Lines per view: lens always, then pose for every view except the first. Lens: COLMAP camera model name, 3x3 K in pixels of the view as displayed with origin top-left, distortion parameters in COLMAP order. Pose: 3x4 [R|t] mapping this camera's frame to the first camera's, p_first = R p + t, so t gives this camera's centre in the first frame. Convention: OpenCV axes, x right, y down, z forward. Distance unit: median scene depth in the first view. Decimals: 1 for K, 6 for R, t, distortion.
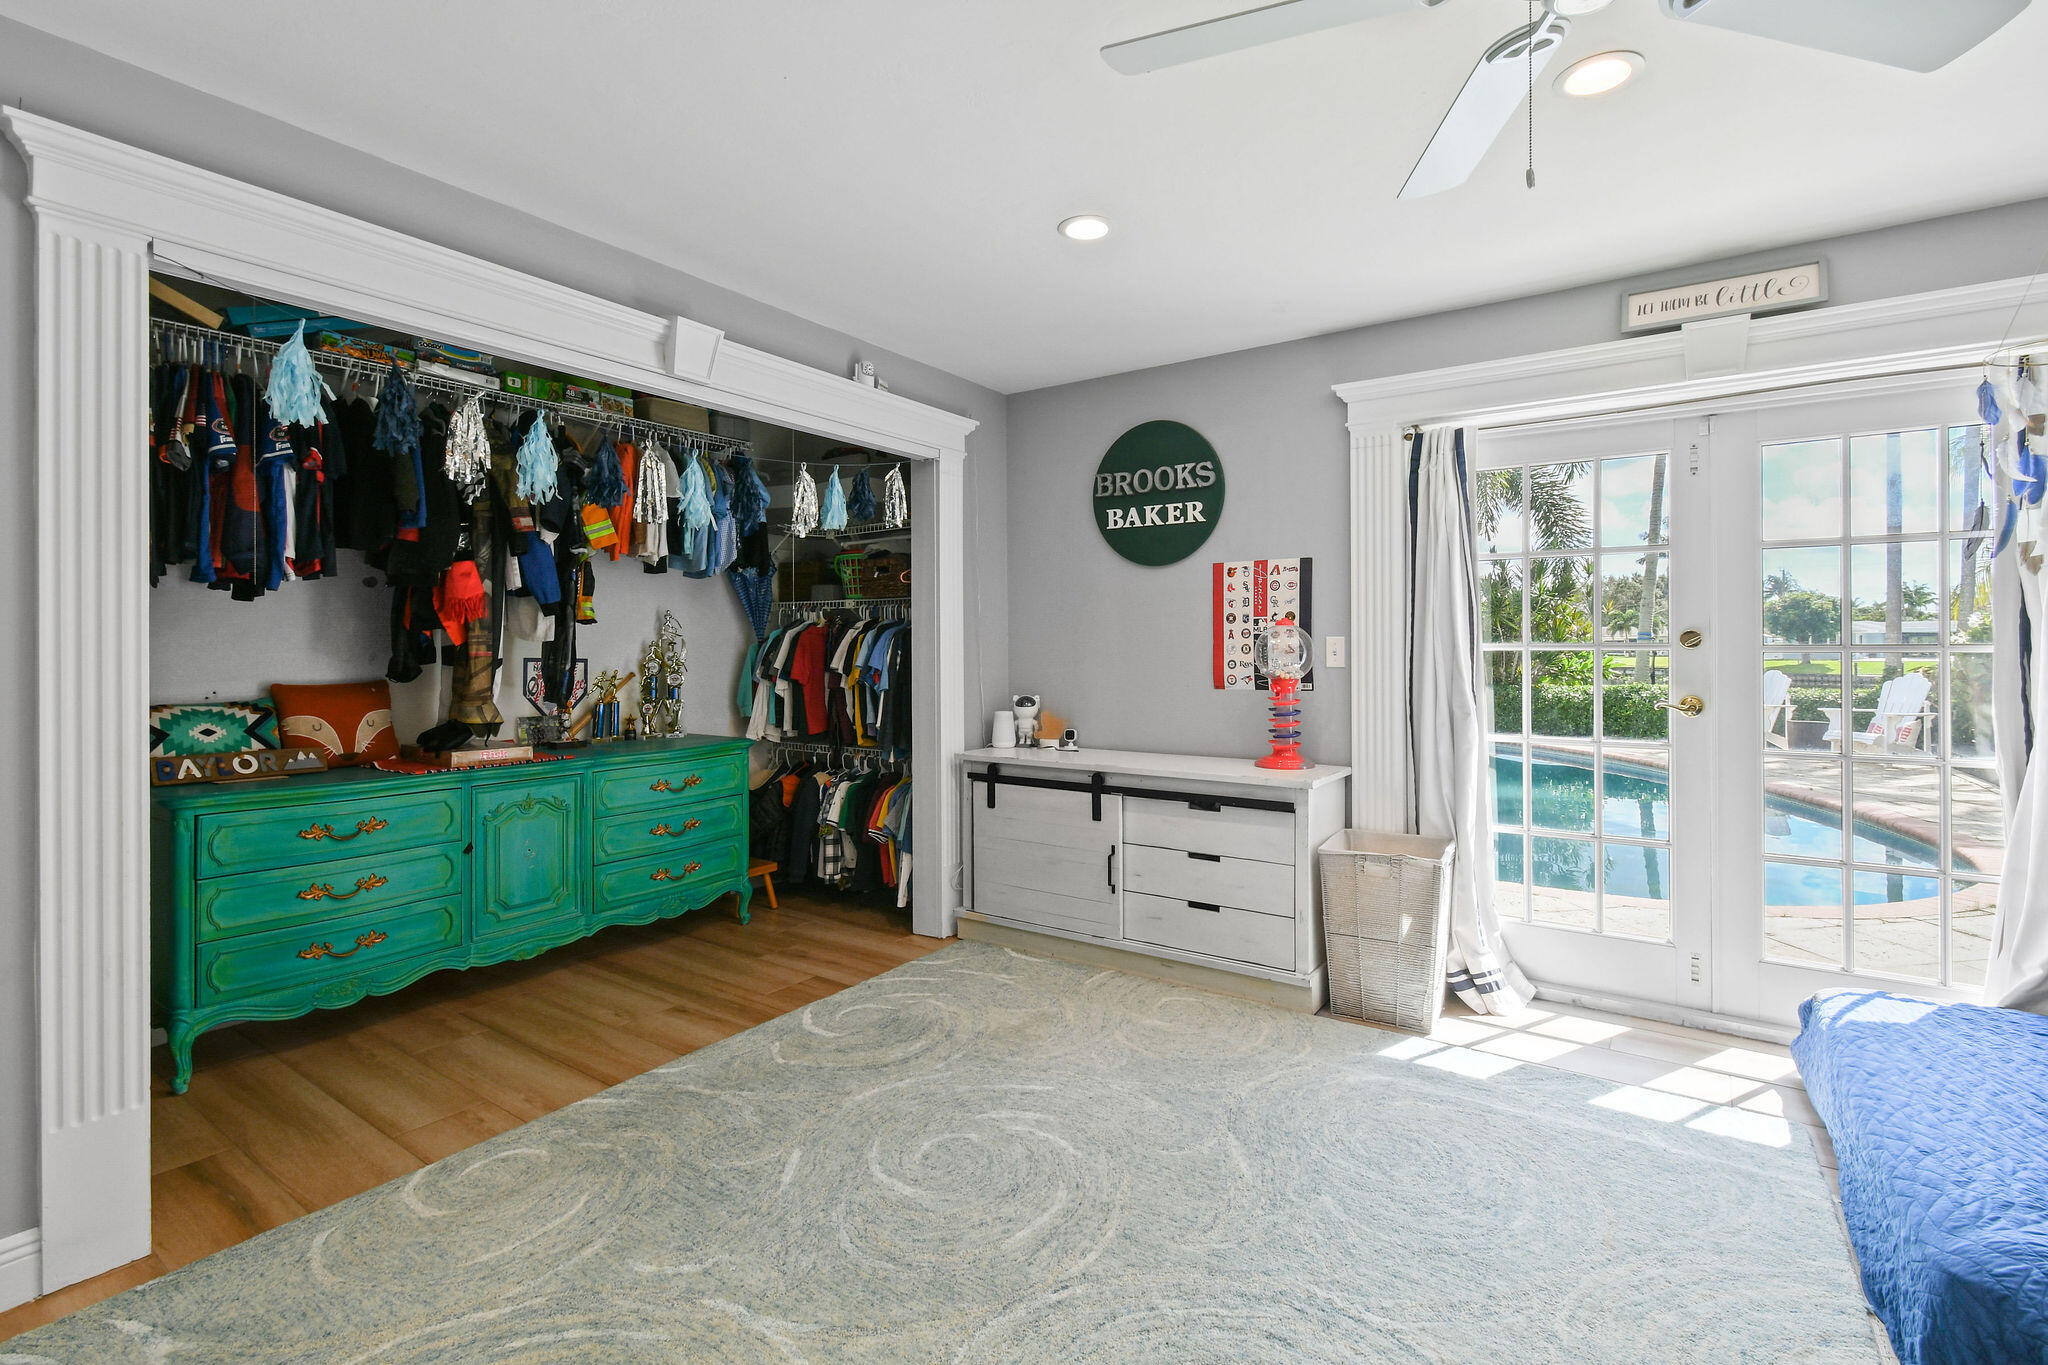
lens RADIAL K [[922.2, 0, 1019.1], [0, 922.2, 656.1], [0, 0, 1]] dist [0.008496, -0.004470]
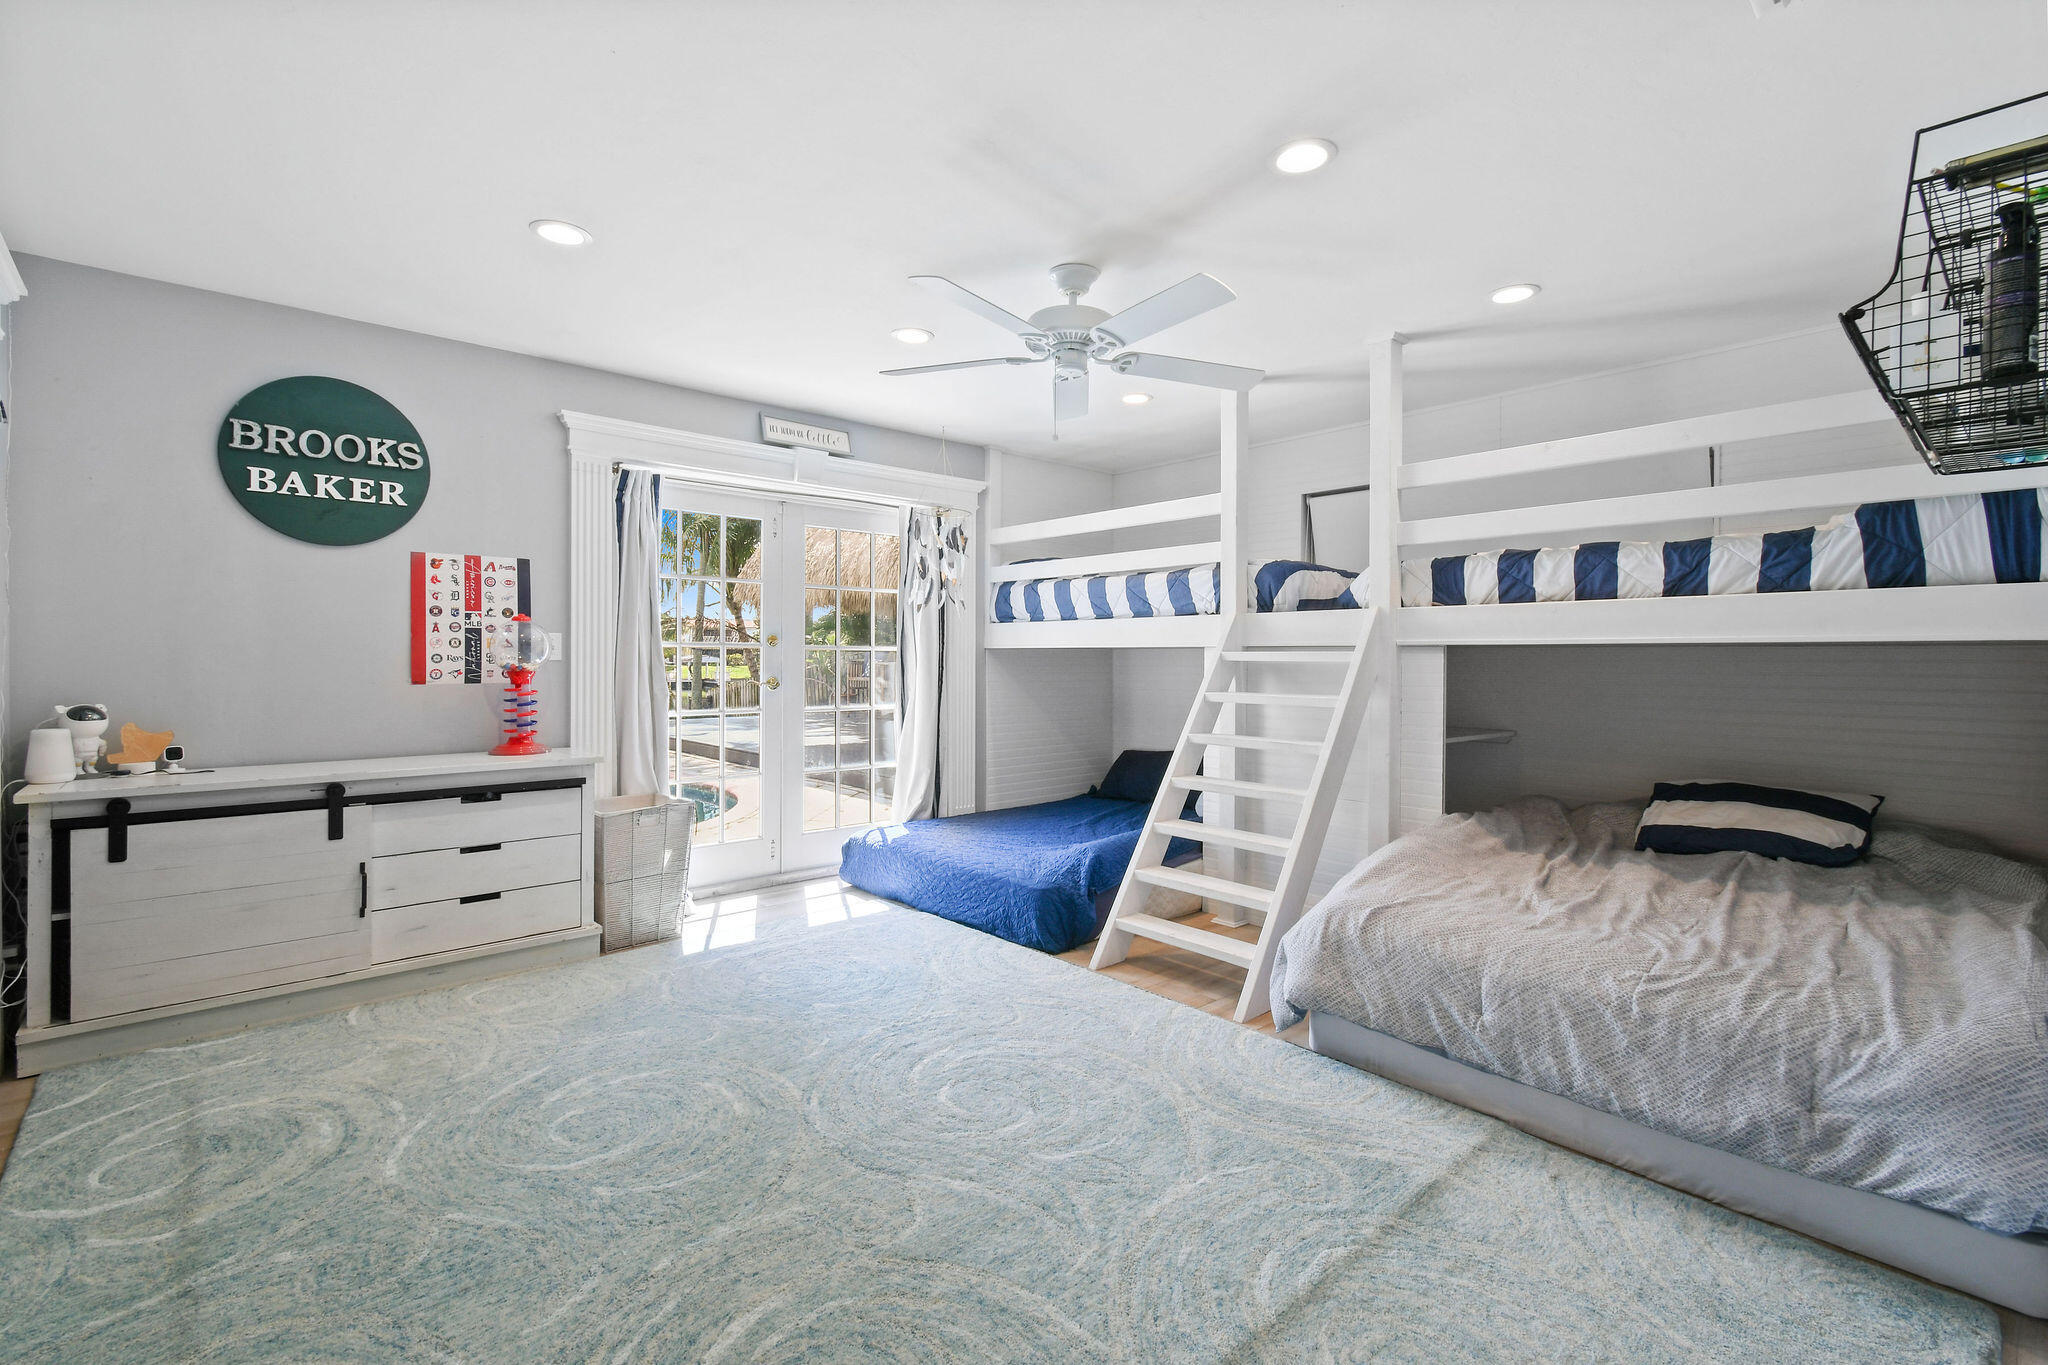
lens RADIAL K [[922.2, 0, 1020.0], [0, 922.2, 667.4], [0, 0, 1]] dist [0.008496, -0.004470]
pose [[0.246029, -0.009854, 0.969212, -0.579419], [0.001753, 0.999951, 0.009722, 0.010580], [-0.969261, -0.000693, 0.246034, 0.168713]]
